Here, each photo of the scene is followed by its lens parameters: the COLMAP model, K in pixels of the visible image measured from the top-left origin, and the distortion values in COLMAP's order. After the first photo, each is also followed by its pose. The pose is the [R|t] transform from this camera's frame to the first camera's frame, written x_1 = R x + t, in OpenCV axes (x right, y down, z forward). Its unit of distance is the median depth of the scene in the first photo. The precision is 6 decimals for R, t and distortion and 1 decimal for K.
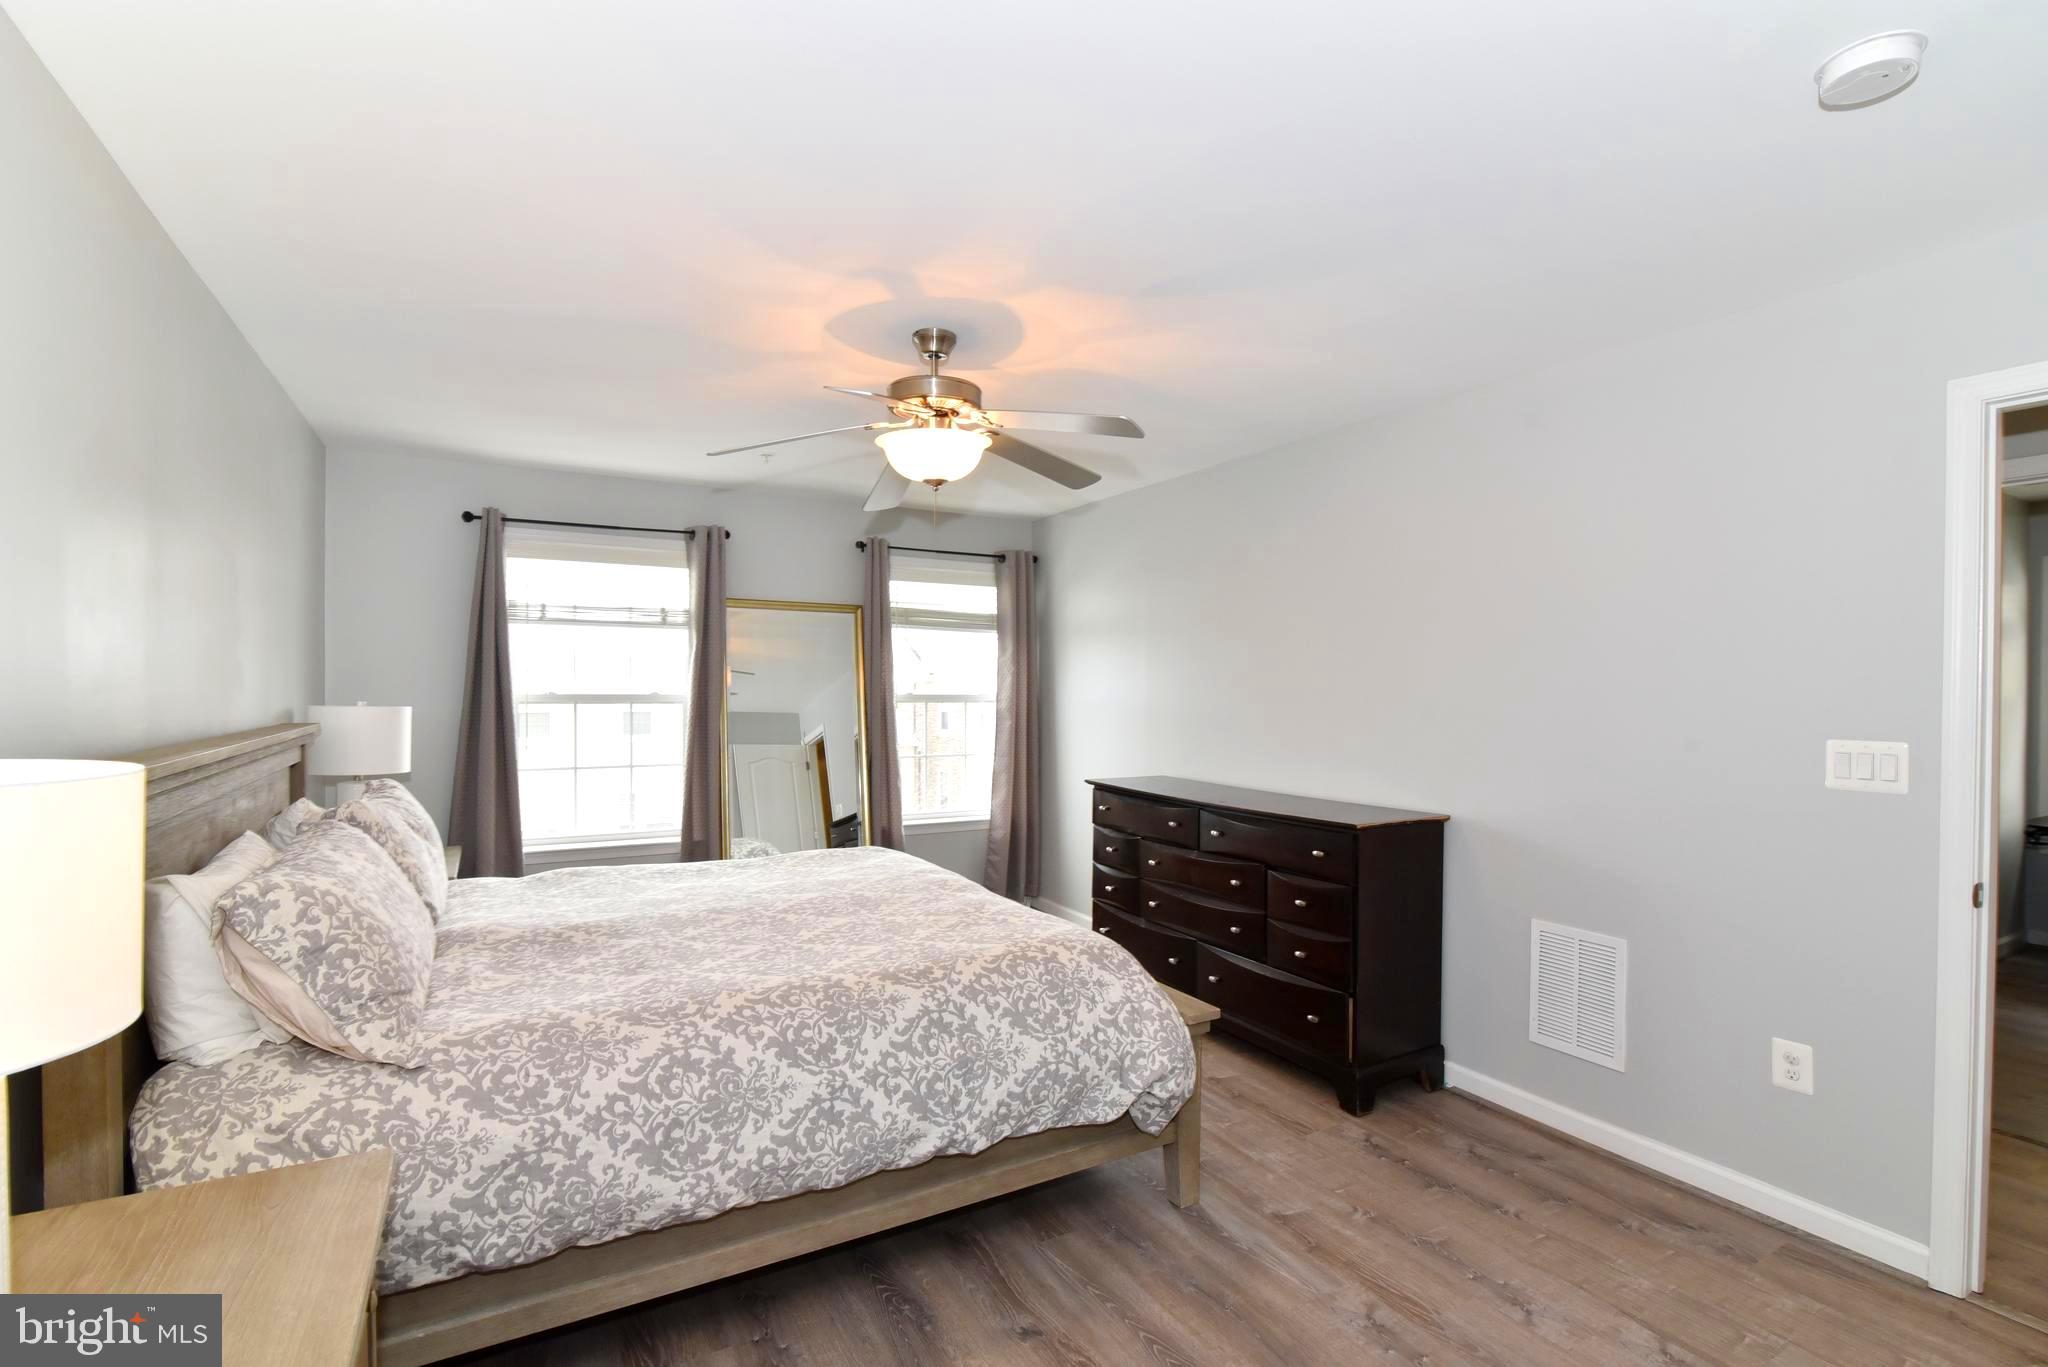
lens RADIAL K [[935.6, 0, 1020.8], [0, 935.6, 688.5], [0, 0, 1]] dist [-0.022435, 0.002864]
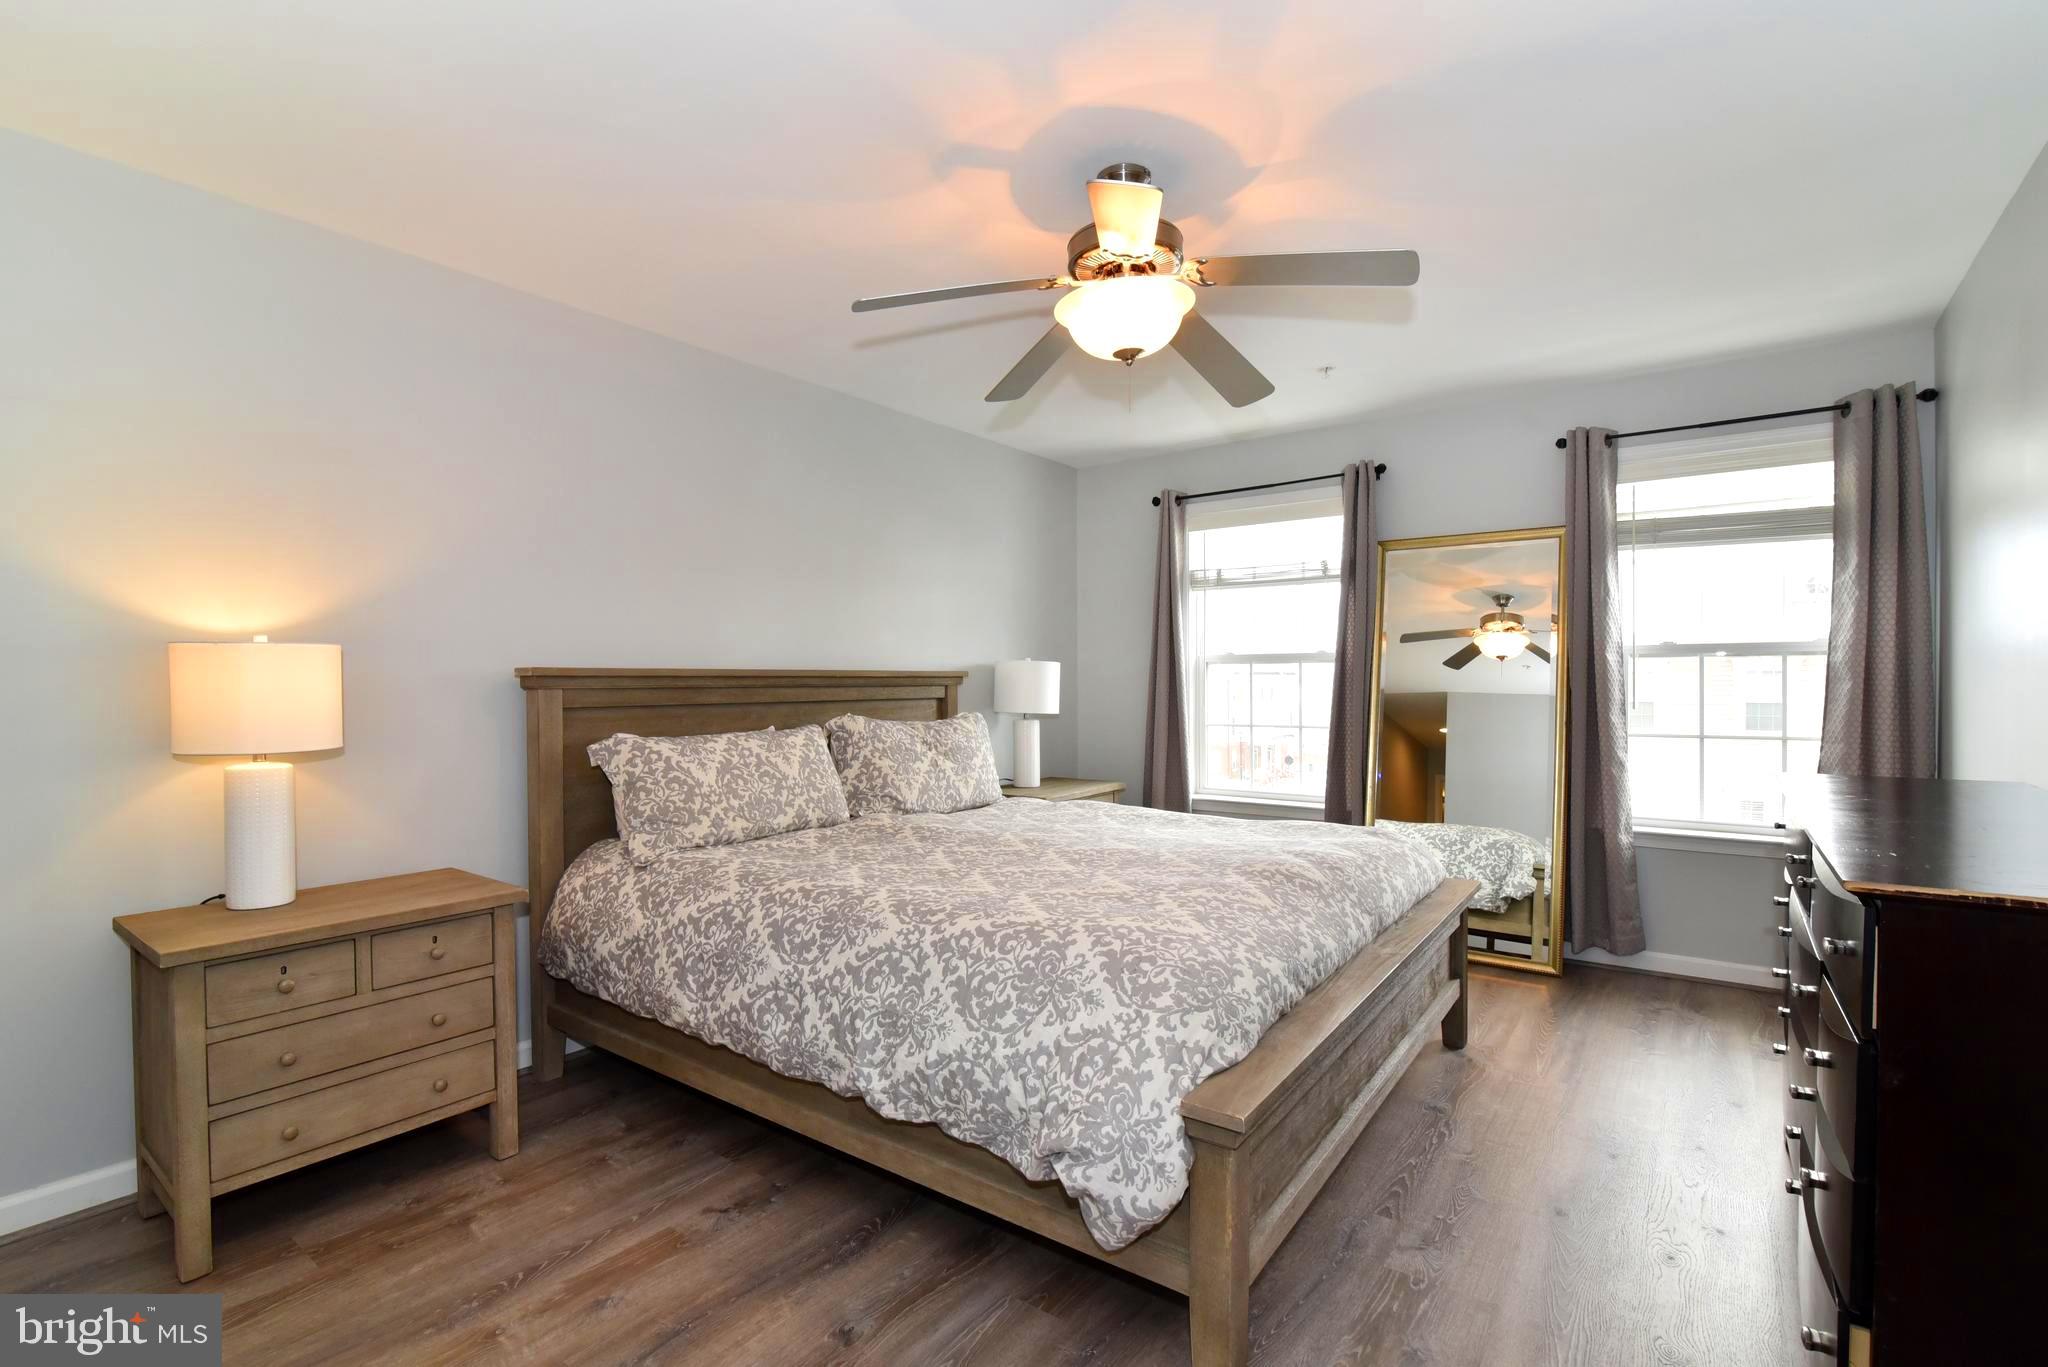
lens RADIAL K [[935.6, 0, 1015.2], [0, 935.6, 688.0], [0, 0, 1]] dist [-0.022435, 0.002864]
pose [[0.402365, -0.000898, -0.915479, 0.757037], [0.003950, 0.999992, 0.000755, 0.085714], [0.915471, -0.003920, 0.402365, 0.709072]]
